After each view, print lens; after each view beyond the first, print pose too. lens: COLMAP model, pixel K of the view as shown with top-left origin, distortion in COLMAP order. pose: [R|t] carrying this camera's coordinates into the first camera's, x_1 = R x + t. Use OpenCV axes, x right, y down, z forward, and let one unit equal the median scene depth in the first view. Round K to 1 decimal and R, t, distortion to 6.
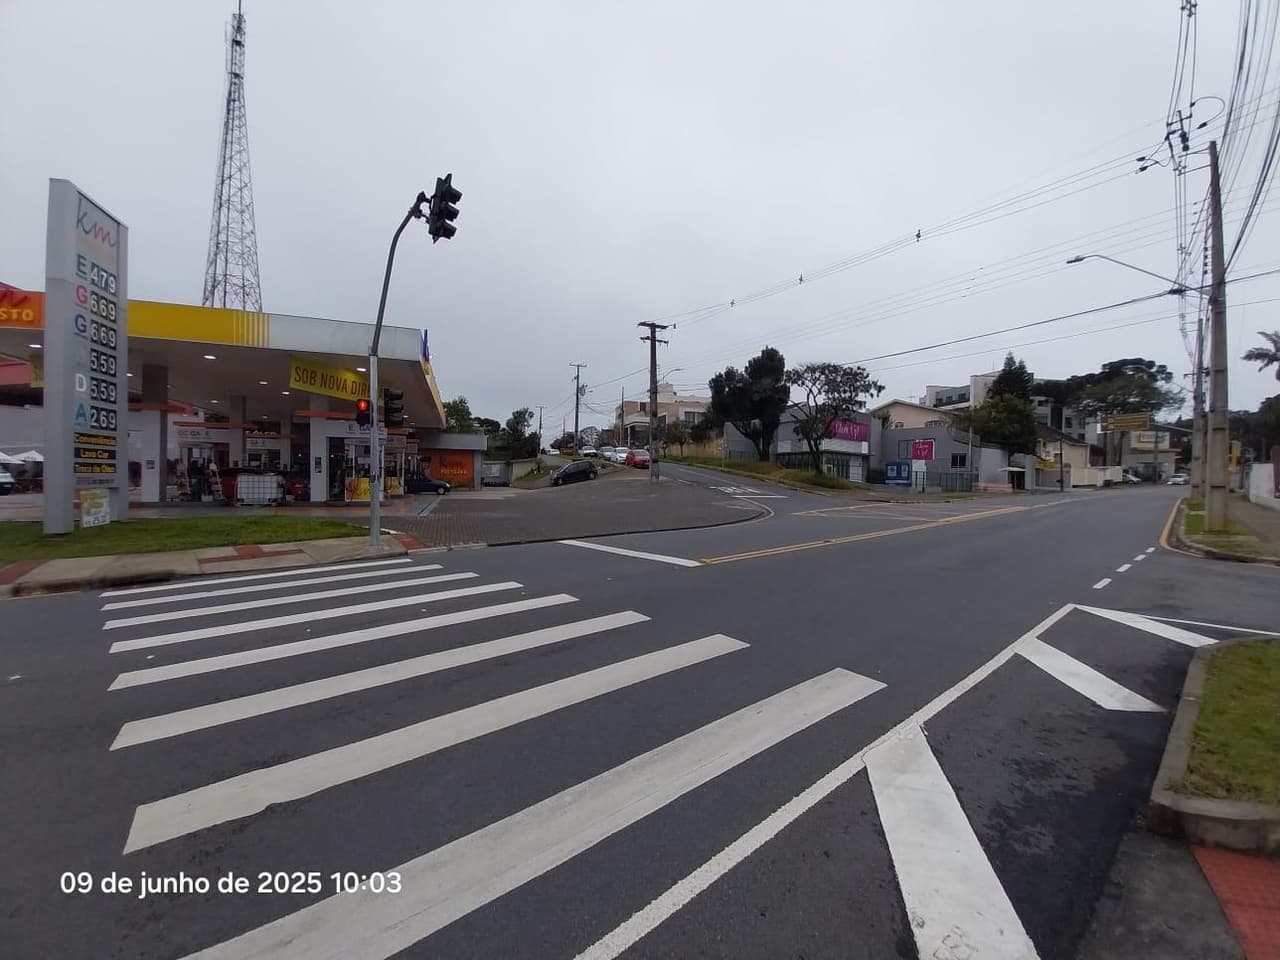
lens RADIAL K [[498.7, 0, 640.6], [0, 498.7, 485.9], [0, 0, 1]] dist [0.020110, -0.015792]
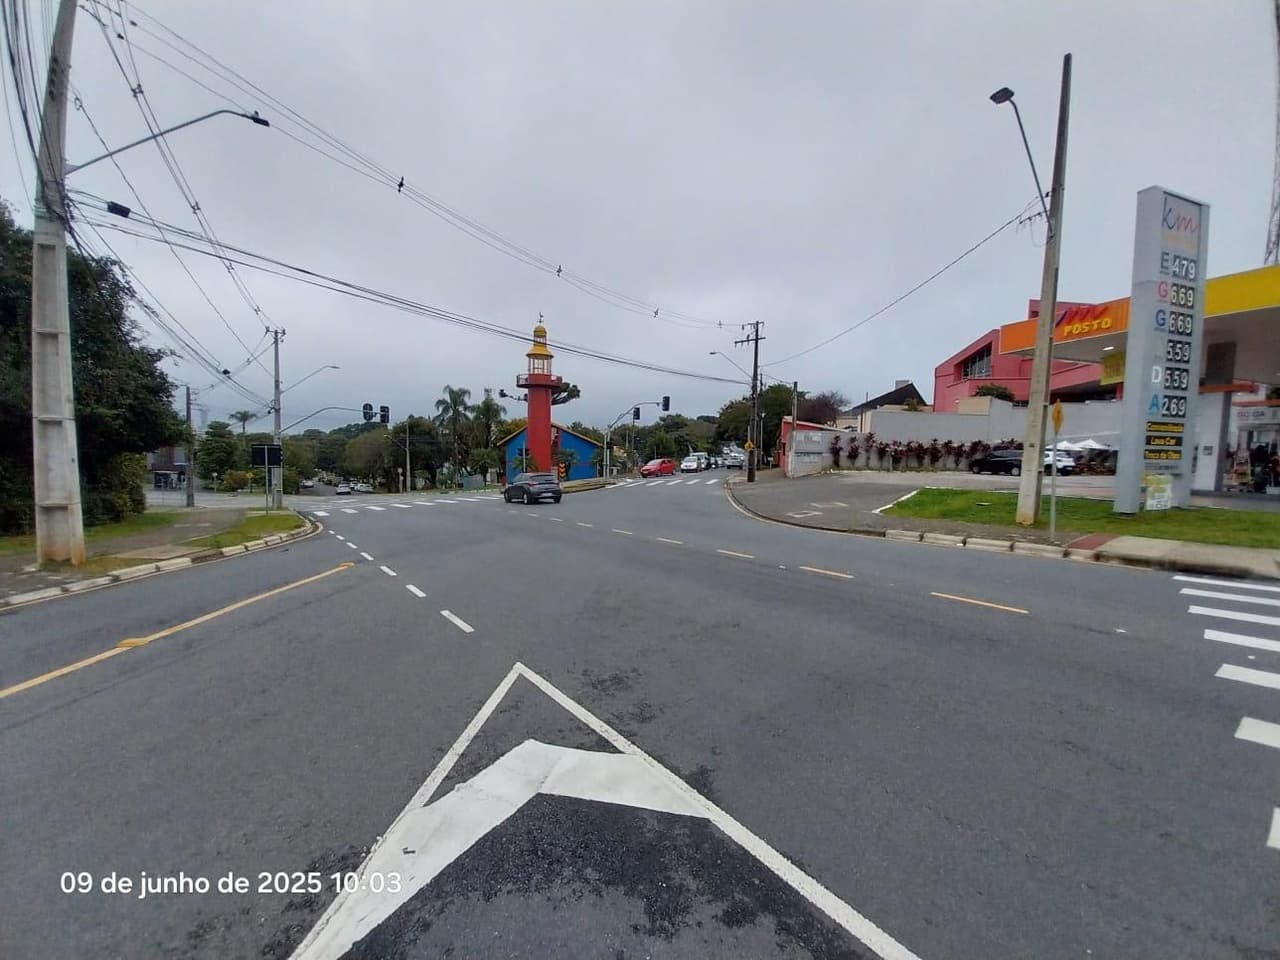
lens RADIAL K [[498.9, 0, 643.7], [0, 498.9, 482.5], [0, 0, 1]] dist [0.018807, -0.015372]
pose [[-0.020679, 0.056346, -0.998197, -0.009051], [-0.034502, 0.997776, 0.057037, 0.000154], [0.999191, 0.035619, -0.018689, -0.024910]]
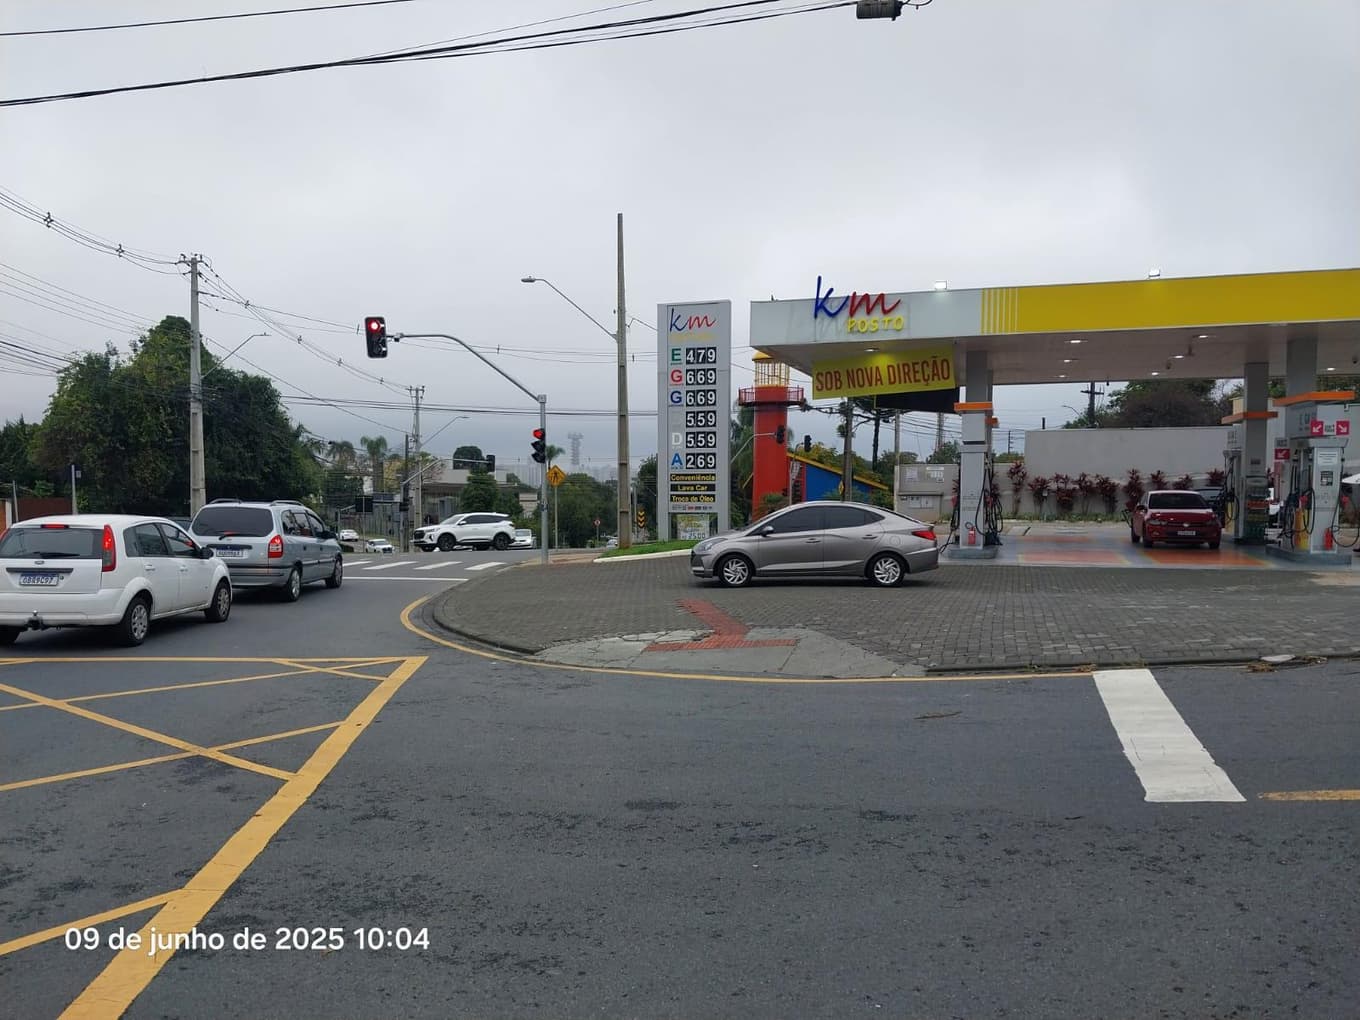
lens RADIAL K [[1046.2, 0, 655.4], [0, 1046.2, 528.3], [0, 0, 1]] dist [0.110210, -0.180183]
pose [[-0.608307, 0.025670, -0.793287, 0.494878], [-0.013141, 0.999014, 0.042404, -0.029550], [0.793593, 0.036220, -0.607370, 1.063123]]
